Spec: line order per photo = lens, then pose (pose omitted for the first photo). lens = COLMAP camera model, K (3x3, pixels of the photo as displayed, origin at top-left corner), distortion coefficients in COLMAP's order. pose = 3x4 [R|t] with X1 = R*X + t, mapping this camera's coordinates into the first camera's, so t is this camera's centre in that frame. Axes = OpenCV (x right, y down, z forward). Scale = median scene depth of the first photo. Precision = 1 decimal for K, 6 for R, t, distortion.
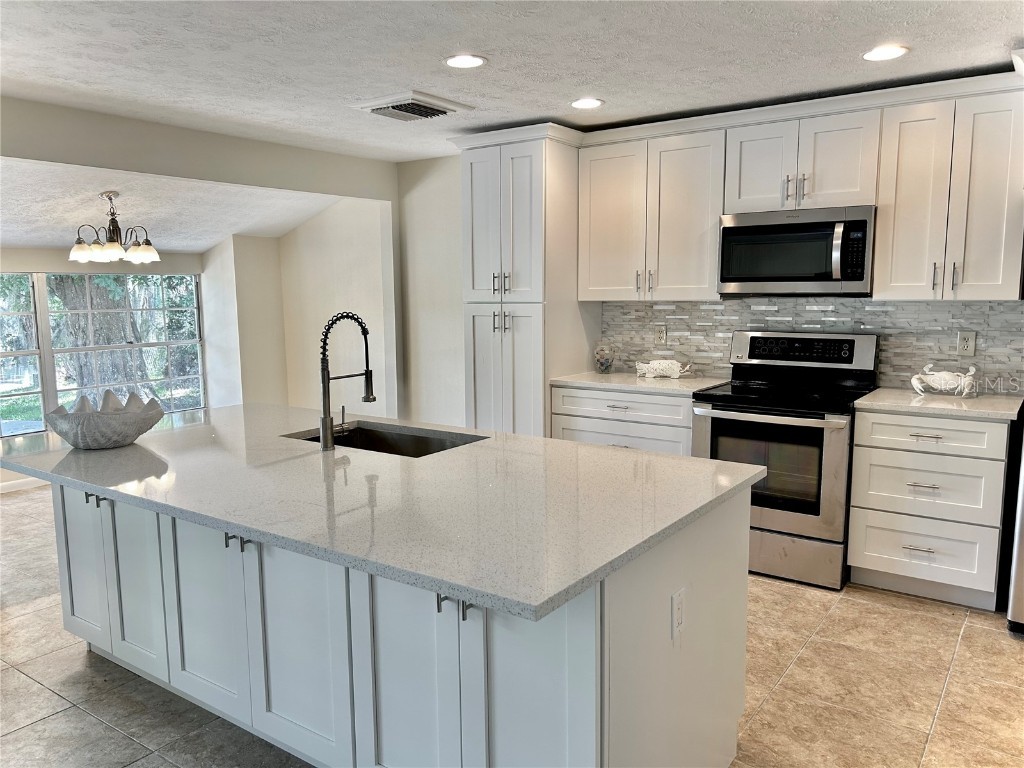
lens RADIAL K [[774.2, 0, 517.2], [0, 774.2, 383.7], [0, 0, 1]] dist [0.077766, -0.108936]
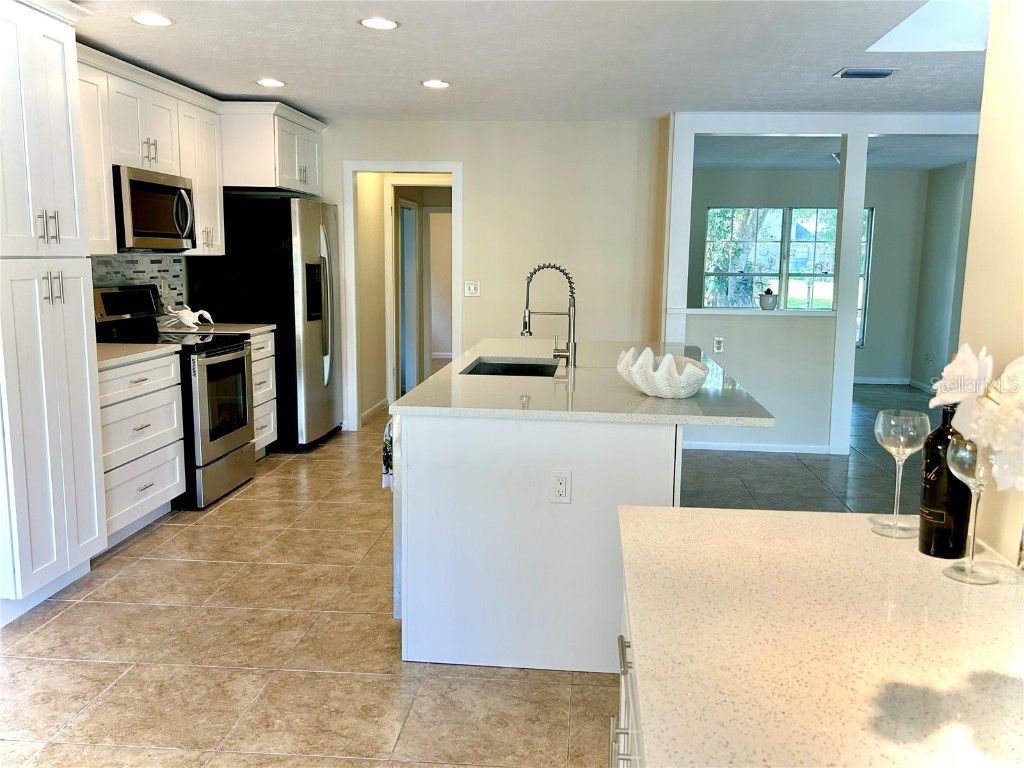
lens RADIAL K [[893.6, 0, 514.6], [0, 893.6, 392.8], [0, 0, 1]] dist [0.028262, -0.013801]
pose [[-0.503814, -0.129377, 0.854069, -0.927386], [0.098945, 0.973569, 0.205847, -0.119771], [-0.858127, 0.188214, -0.477696, 1.126815]]
